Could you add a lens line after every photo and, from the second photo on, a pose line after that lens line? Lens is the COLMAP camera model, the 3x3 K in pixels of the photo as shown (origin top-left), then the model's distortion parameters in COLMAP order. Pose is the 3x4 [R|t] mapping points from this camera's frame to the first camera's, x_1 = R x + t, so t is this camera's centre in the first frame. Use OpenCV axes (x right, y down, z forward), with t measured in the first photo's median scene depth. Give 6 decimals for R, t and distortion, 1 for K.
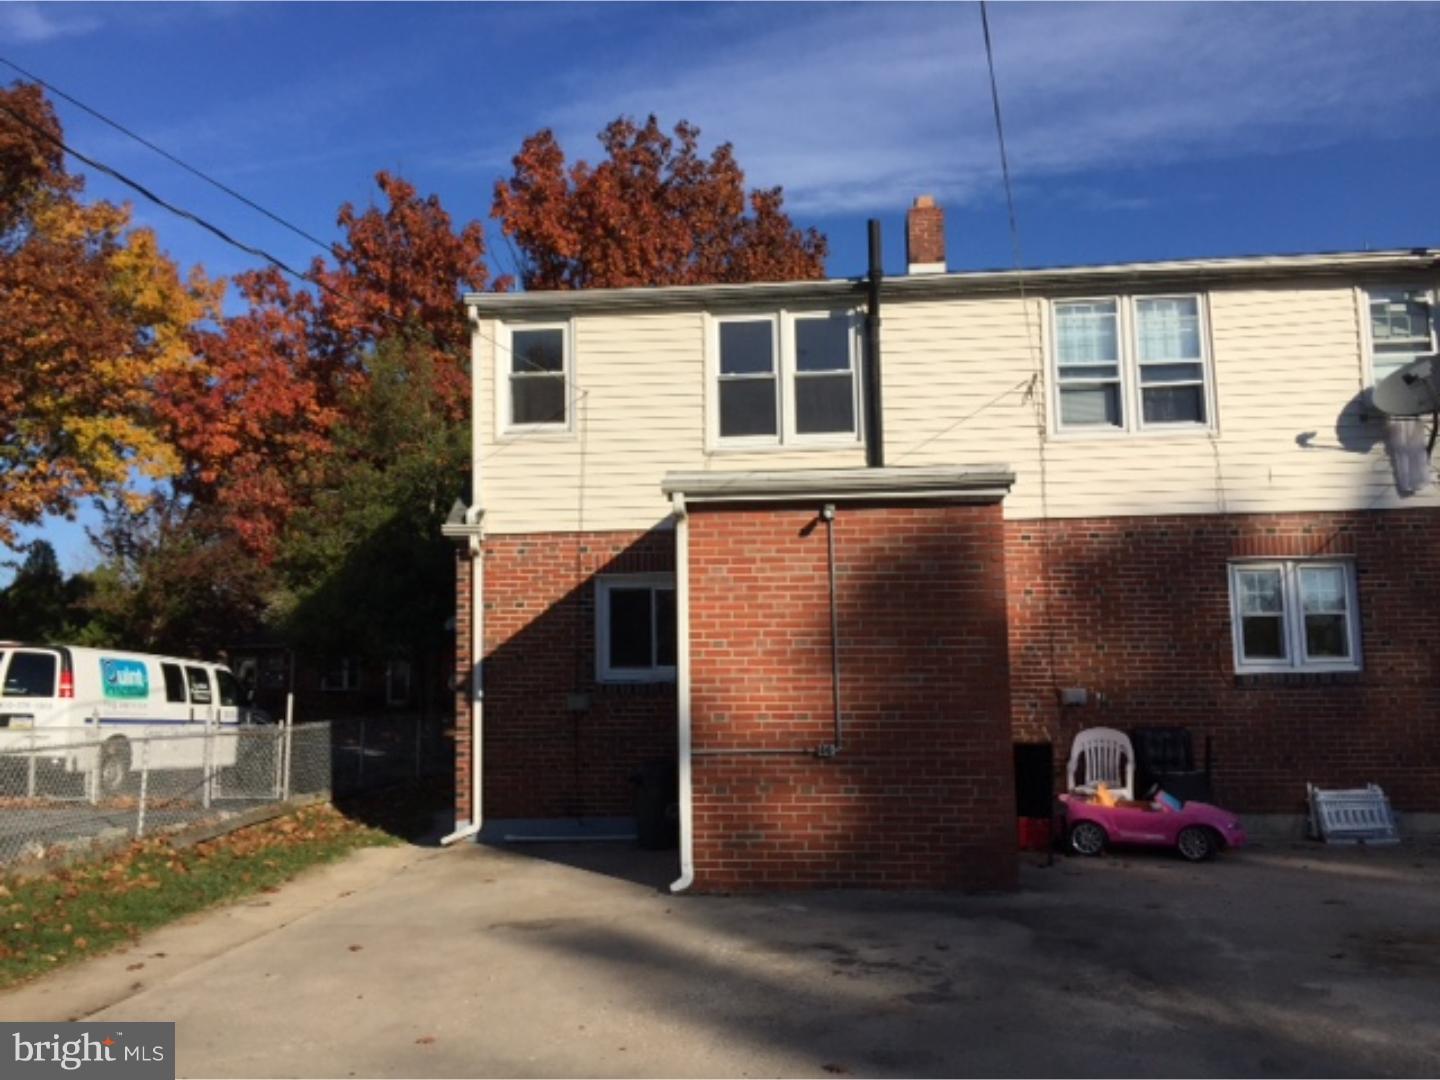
lens RADIAL K [[1193.8, 0, 723.3], [0, 1193.8, 533.7], [0, 0, 1]] dist [0.044299, -0.013077]
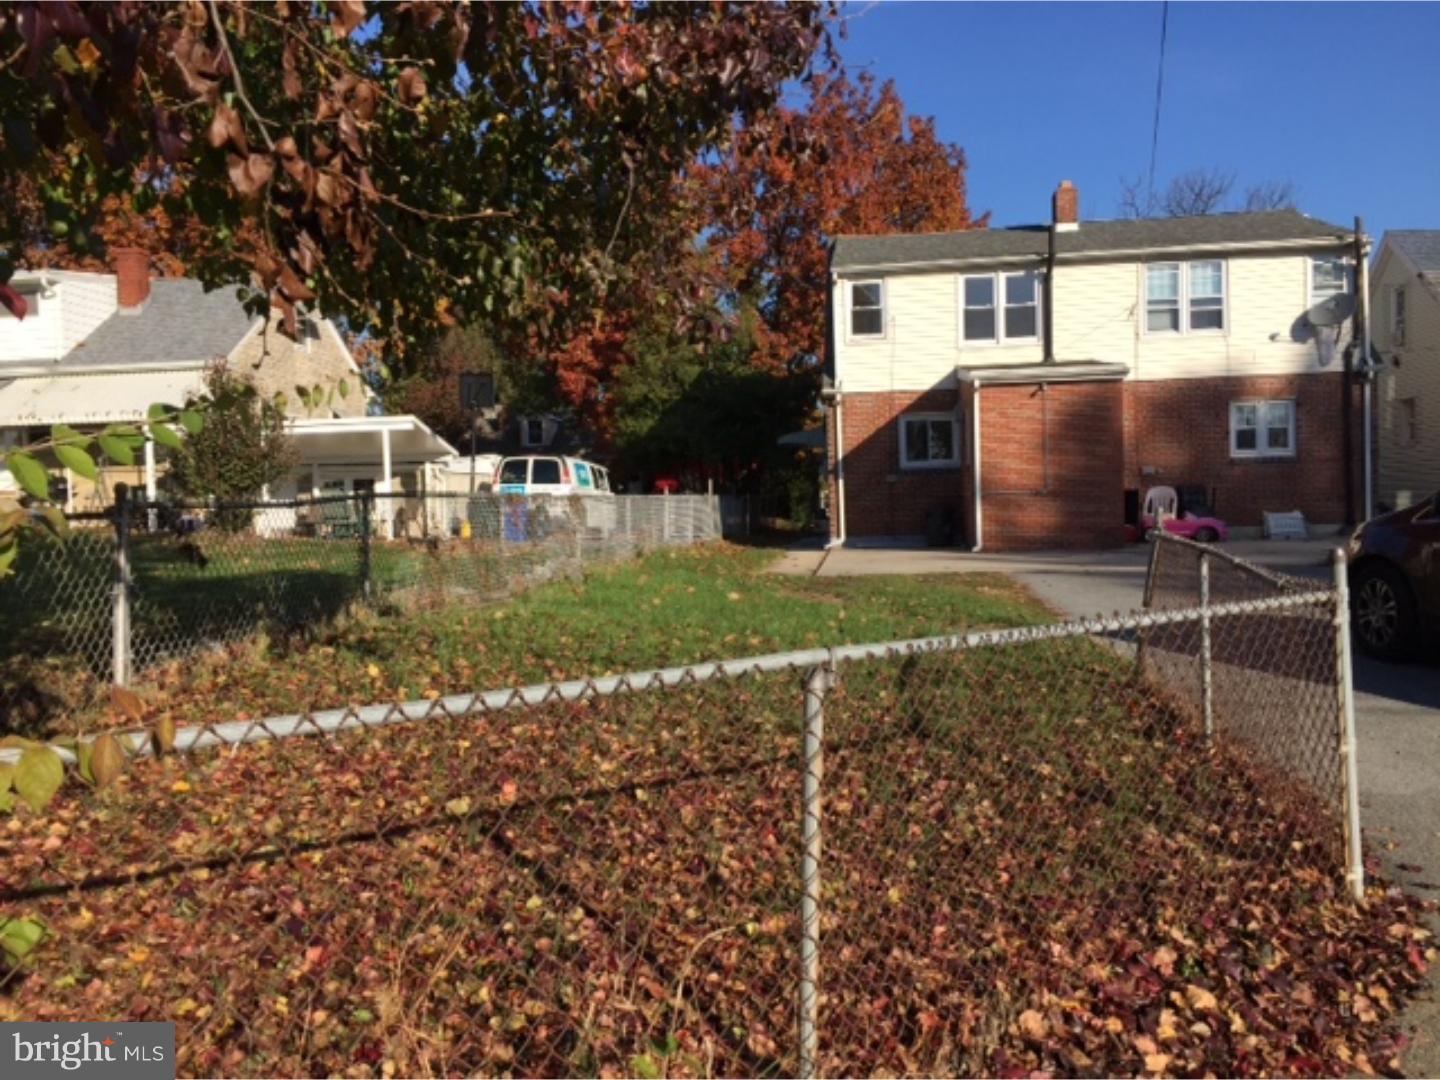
lens RADIAL K [[1193.8, 0, 712.5], [0, 1193.8, 541.8], [0, 0, 1]] dist [0.044299, -0.013077]
pose [[0.998948, -0.011523, -0.044389, -0.331853], [0.018459, 0.987078, 0.159176, -0.075961], [0.041981, -0.159828, 0.986252, -0.983553]]
